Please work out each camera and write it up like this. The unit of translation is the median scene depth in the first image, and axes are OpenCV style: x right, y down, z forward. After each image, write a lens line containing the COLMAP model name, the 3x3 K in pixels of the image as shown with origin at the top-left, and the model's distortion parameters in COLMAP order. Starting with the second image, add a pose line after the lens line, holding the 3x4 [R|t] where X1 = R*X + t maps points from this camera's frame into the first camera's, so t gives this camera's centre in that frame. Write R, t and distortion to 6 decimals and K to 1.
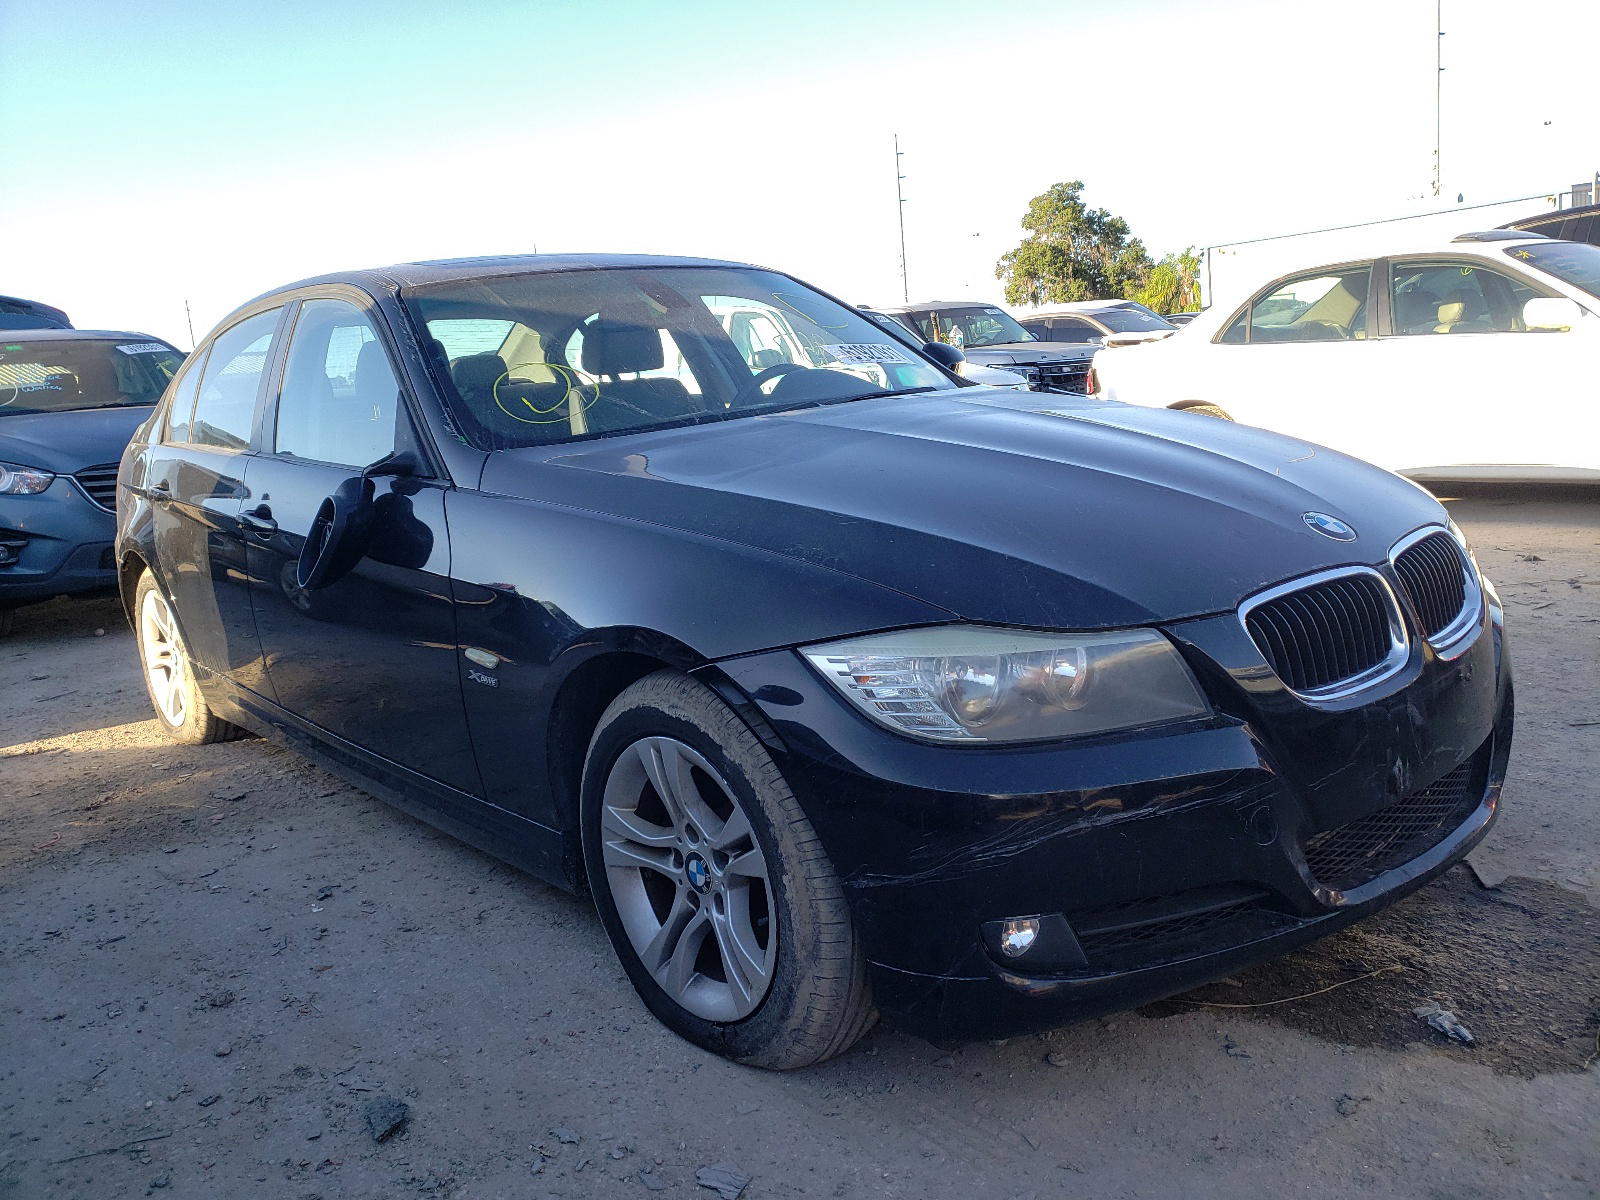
lens RADIAL K [[1200.3, 0, 808.1], [0, 1200.3, 592.2], [0, 0, 1]] dist [0.029056, -0.022570]
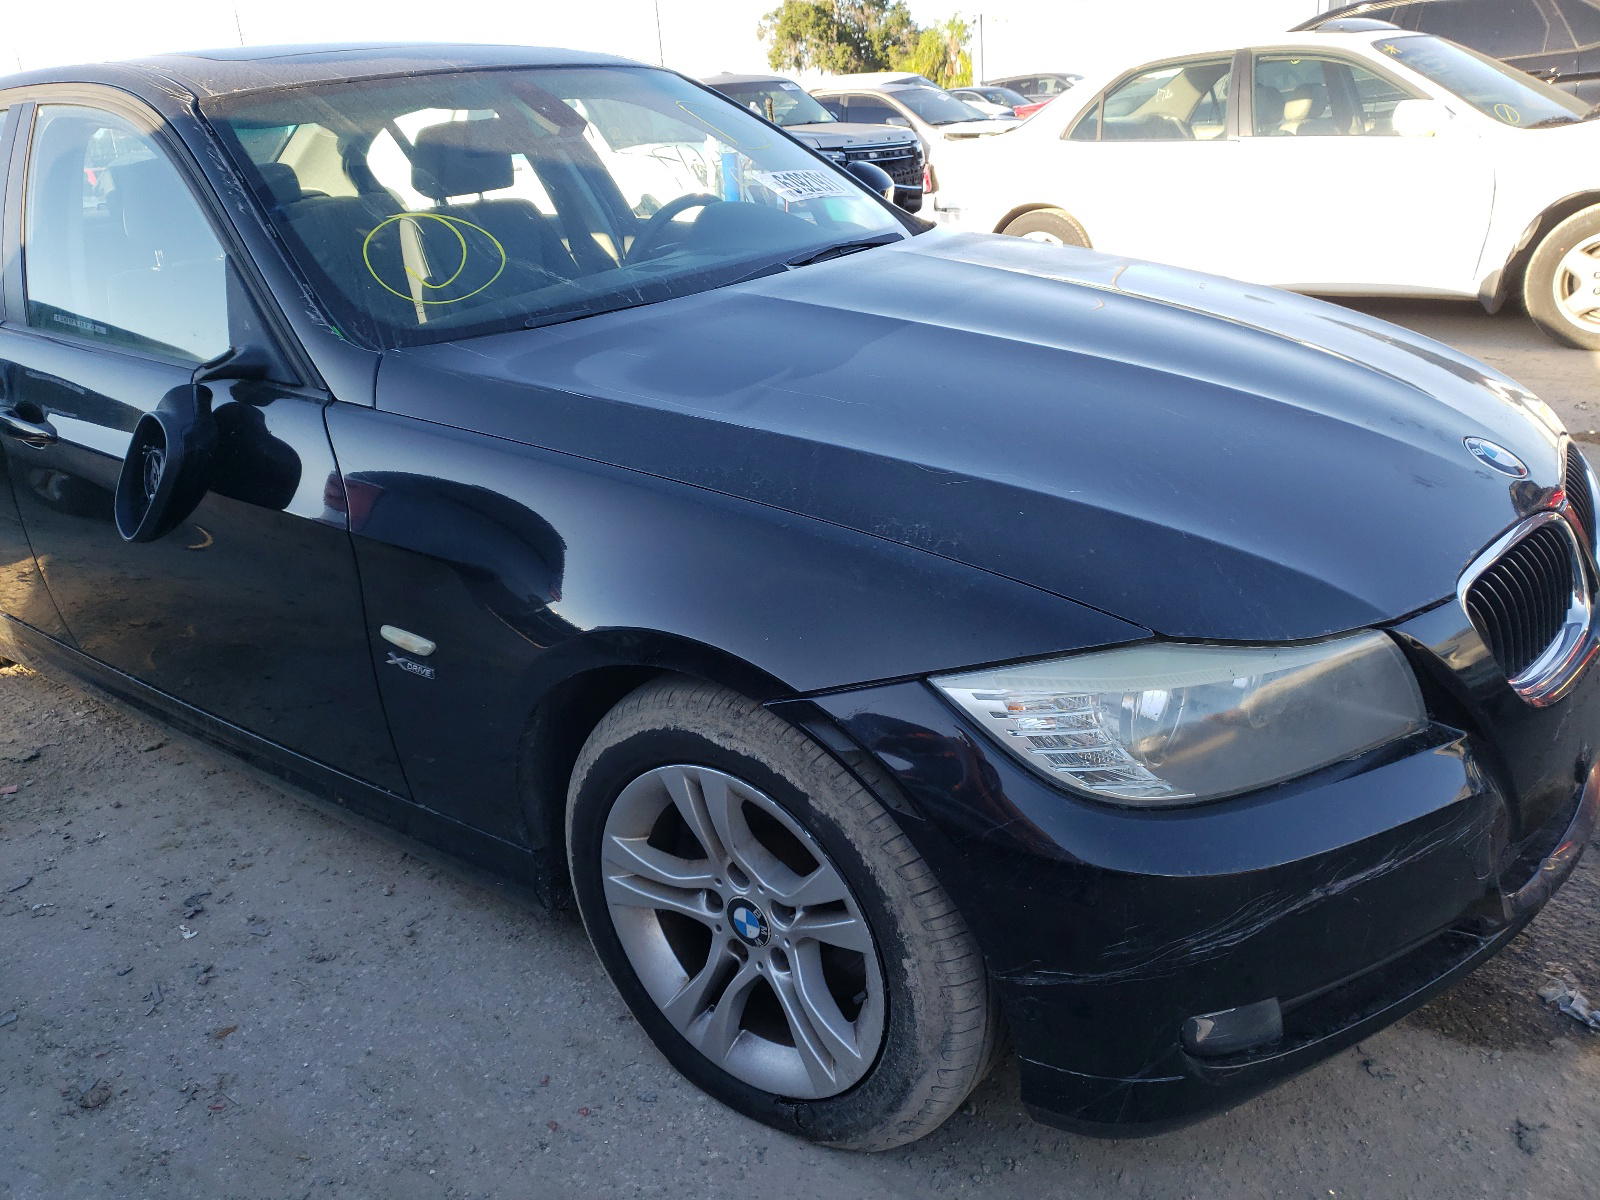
lens RADIAL K [[1205.9, 0, 794.9], [0, 1205.9, 605.8], [0, 0, 1]] dist [0.005151, 0.022474]
pose [[0.983994, -0.053816, 0.169880, -0.164468], [0.021834, 0.982536, 0.184788, -0.104667], [-0.176857, -0.178122, 0.967985, 0.233887]]
